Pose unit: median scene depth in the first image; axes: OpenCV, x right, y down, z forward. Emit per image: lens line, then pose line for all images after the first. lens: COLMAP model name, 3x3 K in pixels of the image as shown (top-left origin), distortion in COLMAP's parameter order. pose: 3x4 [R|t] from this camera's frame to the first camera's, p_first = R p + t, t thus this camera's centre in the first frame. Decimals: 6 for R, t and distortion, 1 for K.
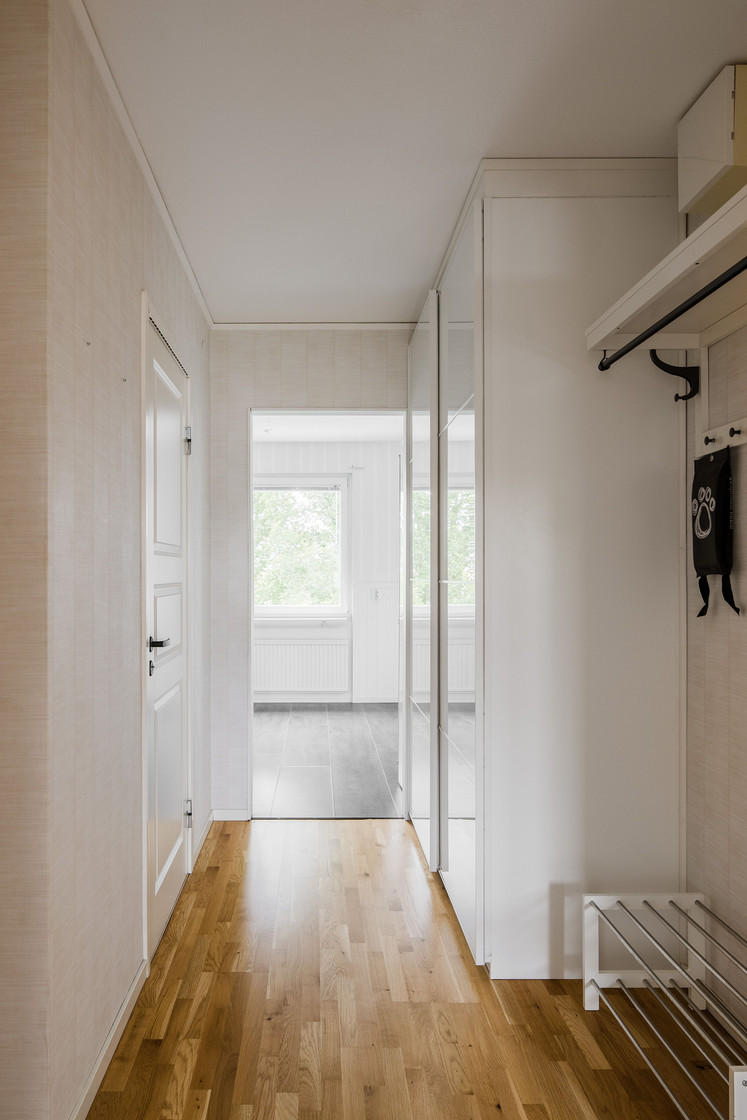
lens RADIAL K [[753.1, 0, 372.8], [0, 753.1, 563.8], [0, 0, 1]] dist [-0.002871, -0.001007]
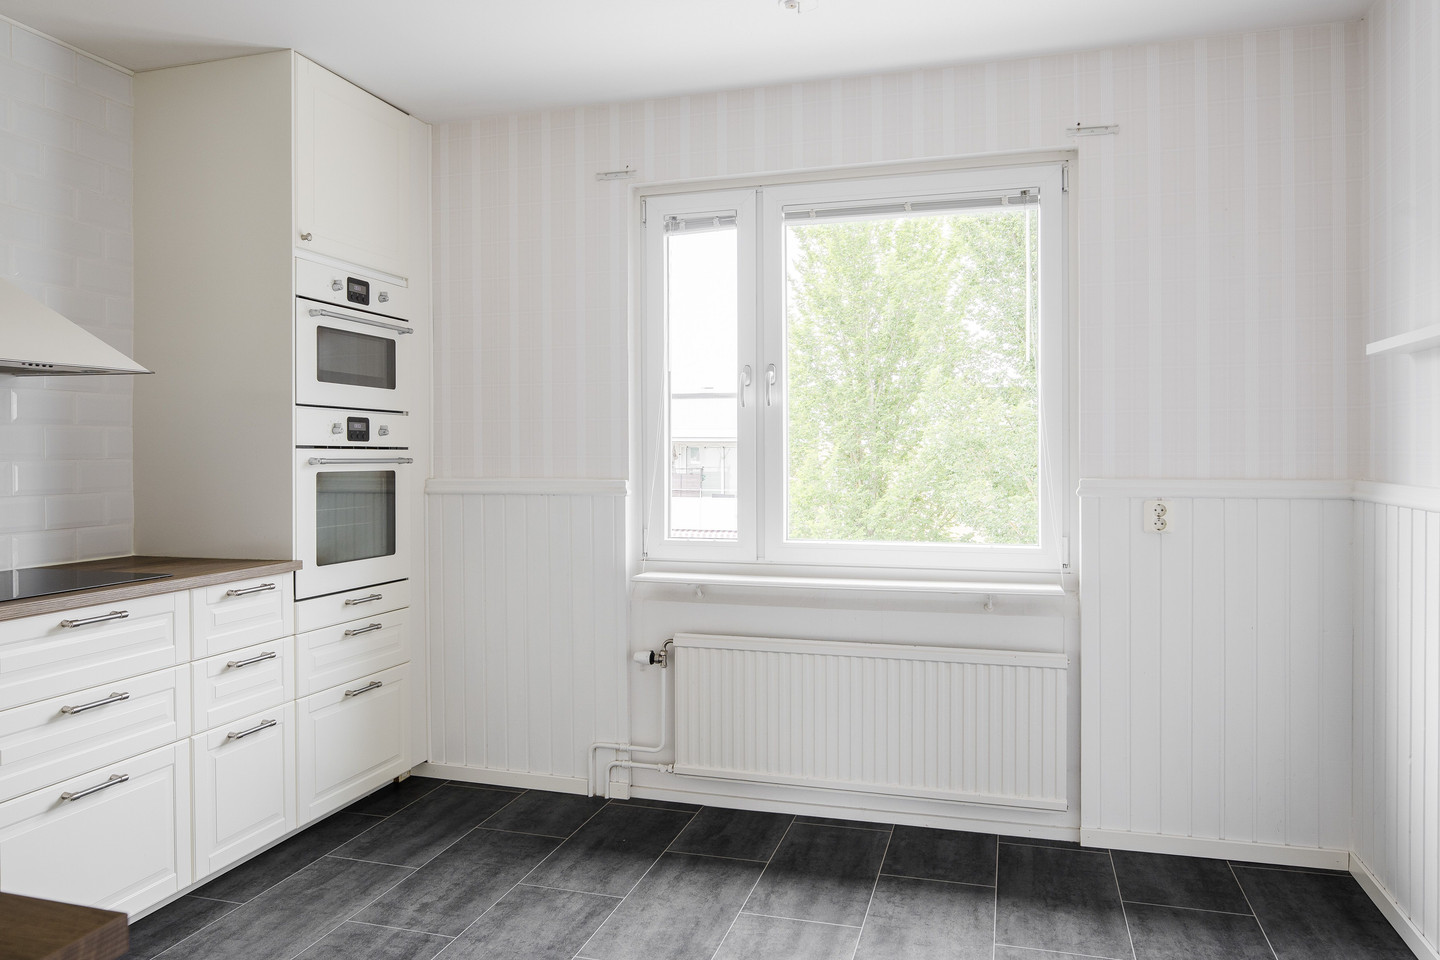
lens RADIAL K [[968.3, 0, 712.9], [0, 968.3, 469.4], [0, 0, 1]] dist [-0.002871, -0.001007]
pose [[0.931355, -0.001432, -0.364110, -0.008407], [0.013427, 0.999447, 0.030415, 0.002078], [0.363865, -0.033217, 0.930859, 0.207989]]
